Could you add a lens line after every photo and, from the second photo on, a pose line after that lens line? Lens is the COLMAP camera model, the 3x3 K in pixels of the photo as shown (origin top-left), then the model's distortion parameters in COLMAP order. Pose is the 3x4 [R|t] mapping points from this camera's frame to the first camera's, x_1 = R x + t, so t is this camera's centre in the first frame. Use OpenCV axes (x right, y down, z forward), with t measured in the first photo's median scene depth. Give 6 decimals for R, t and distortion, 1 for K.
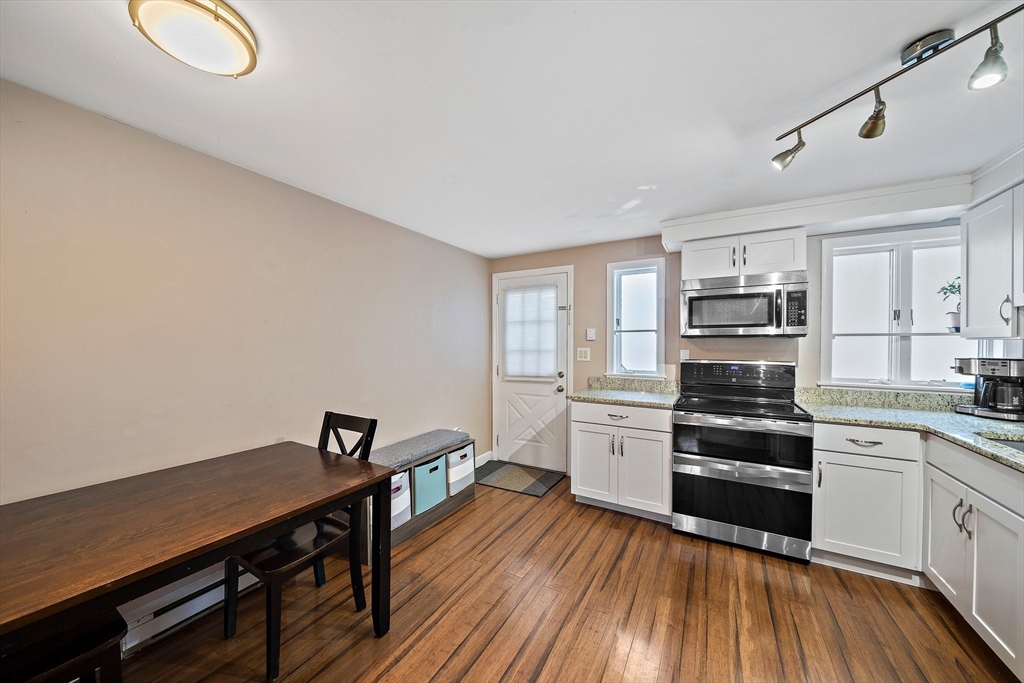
lens RADIAL K [[355.5, 0, 512.0], [0, 355.5, 346.9], [0, 0, 1]] dist [-0.005177, 0.000258]
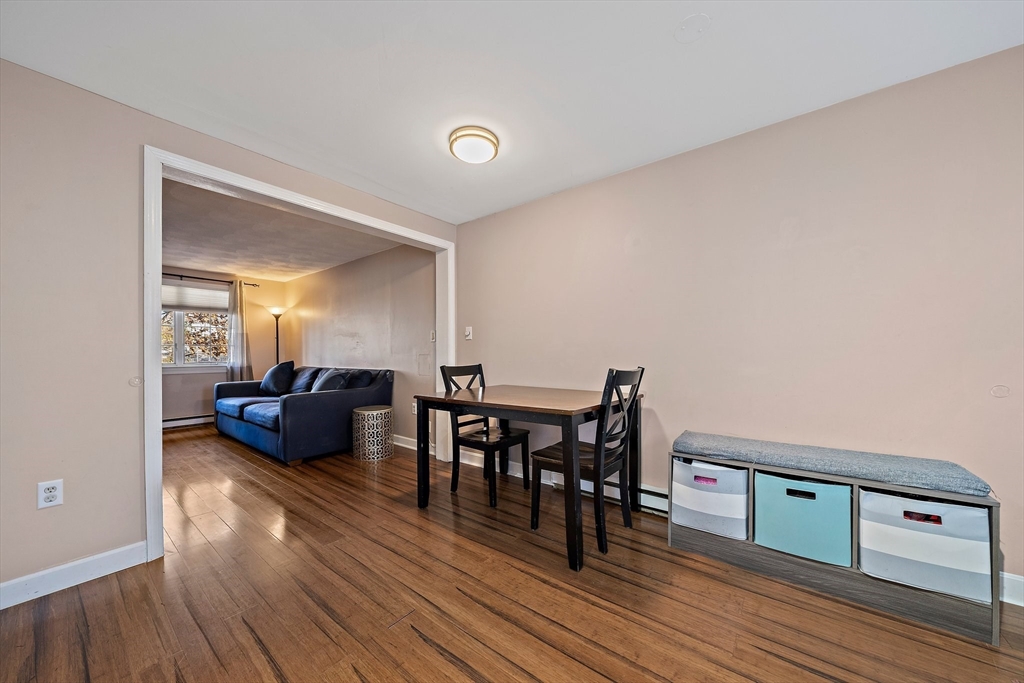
lens RADIAL K [[355.5, 0, 514.7], [0, 355.5, 359.8], [0, 0, 1]] dist [-0.005177, 0.000258]
pose [[-0.133721, 0.015348, -0.990900, 0.447106], [-0.008218, 0.999829, 0.016596, 0.118633], [0.990985, 0.010363, -0.133572, 0.628888]]
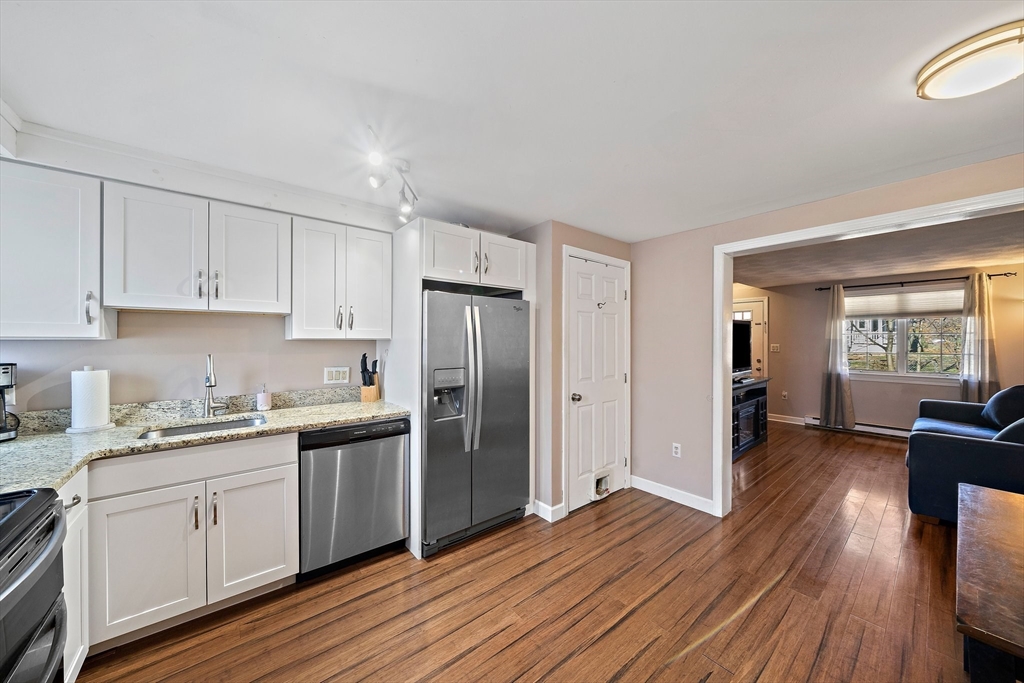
lens RADIAL K [[355.5, 0, 515.1], [0, 355.5, 340.7], [0, 0, 1]] dist [-0.005177, 0.000258]
pose [[-0.937383, -0.000910, 0.348300, 0.035222], [0.003869, 0.999908, 0.013027, -0.018998], [-0.348280, 0.013559, -0.937292, 1.055932]]
